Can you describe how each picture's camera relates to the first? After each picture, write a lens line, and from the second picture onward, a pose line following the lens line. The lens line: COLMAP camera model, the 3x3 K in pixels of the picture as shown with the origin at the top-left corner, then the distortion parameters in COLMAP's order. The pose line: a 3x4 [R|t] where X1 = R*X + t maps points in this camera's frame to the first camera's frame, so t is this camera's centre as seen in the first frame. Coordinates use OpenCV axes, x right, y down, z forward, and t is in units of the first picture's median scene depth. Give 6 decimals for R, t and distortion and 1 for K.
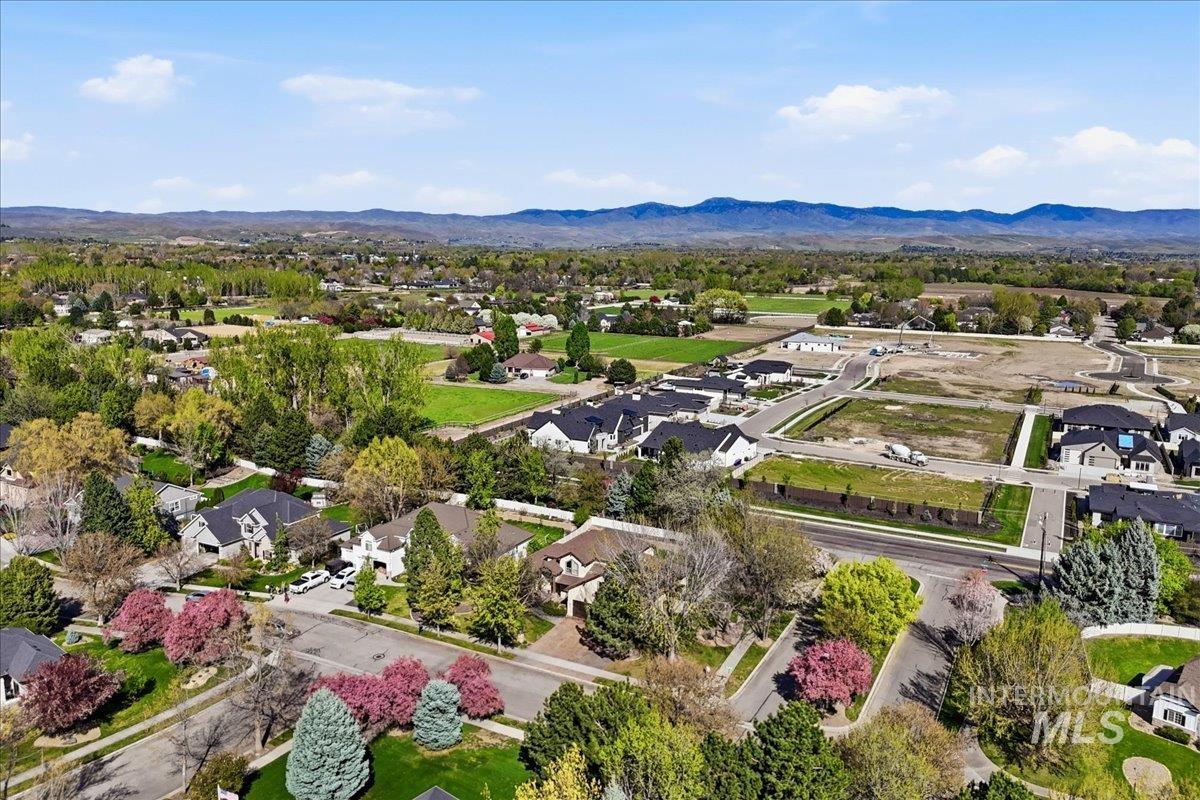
lens RADIAL K [[885.0, 0, 600.0], [0, 885.0, 400.0], [0, 0, 1]] dist [0.099427, -0.098213]
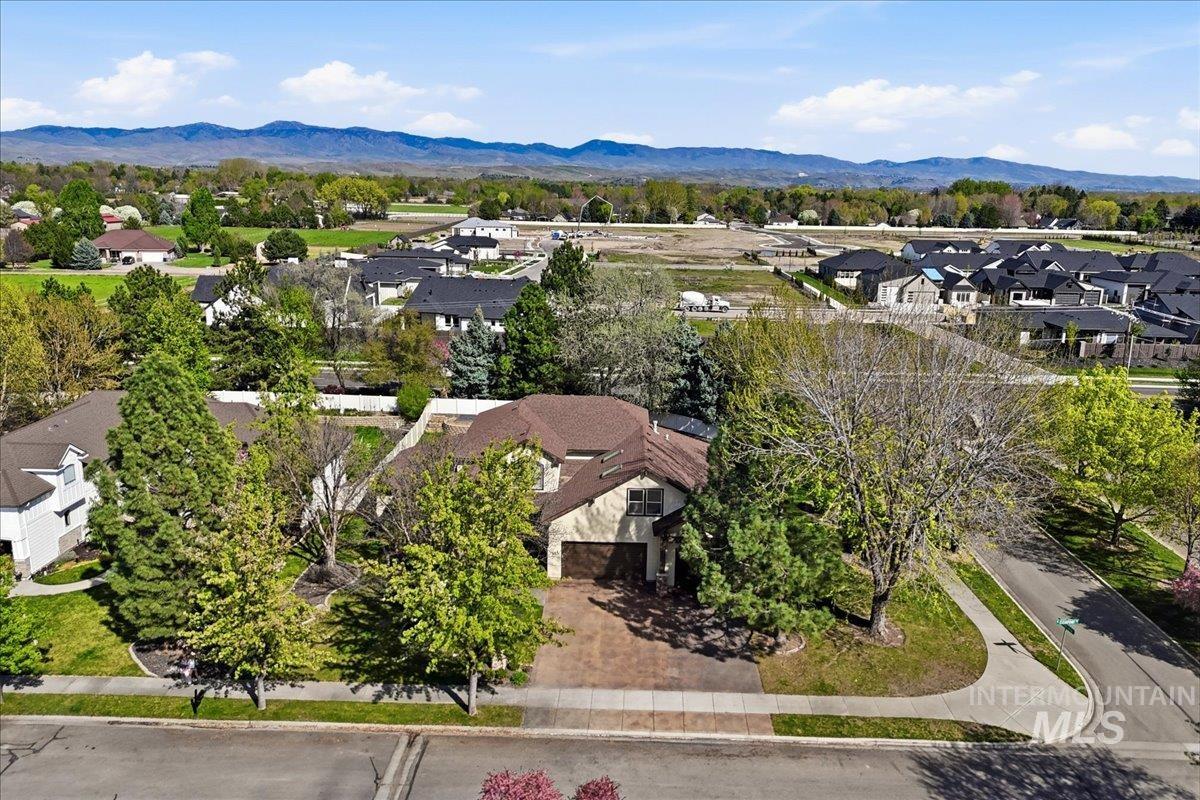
lens RADIAL K [[885.0, 0, 600.0], [0, 885.0, 400.0], [0, 0, 1]] dist [0.099427, -0.098213]
pose [[0.898085, -0.102706, 0.427662, -0.071721], [0.070726, 0.993422, 0.090055, 0.044160], [-0.434098, -0.050630, 0.899442, 0.226740]]
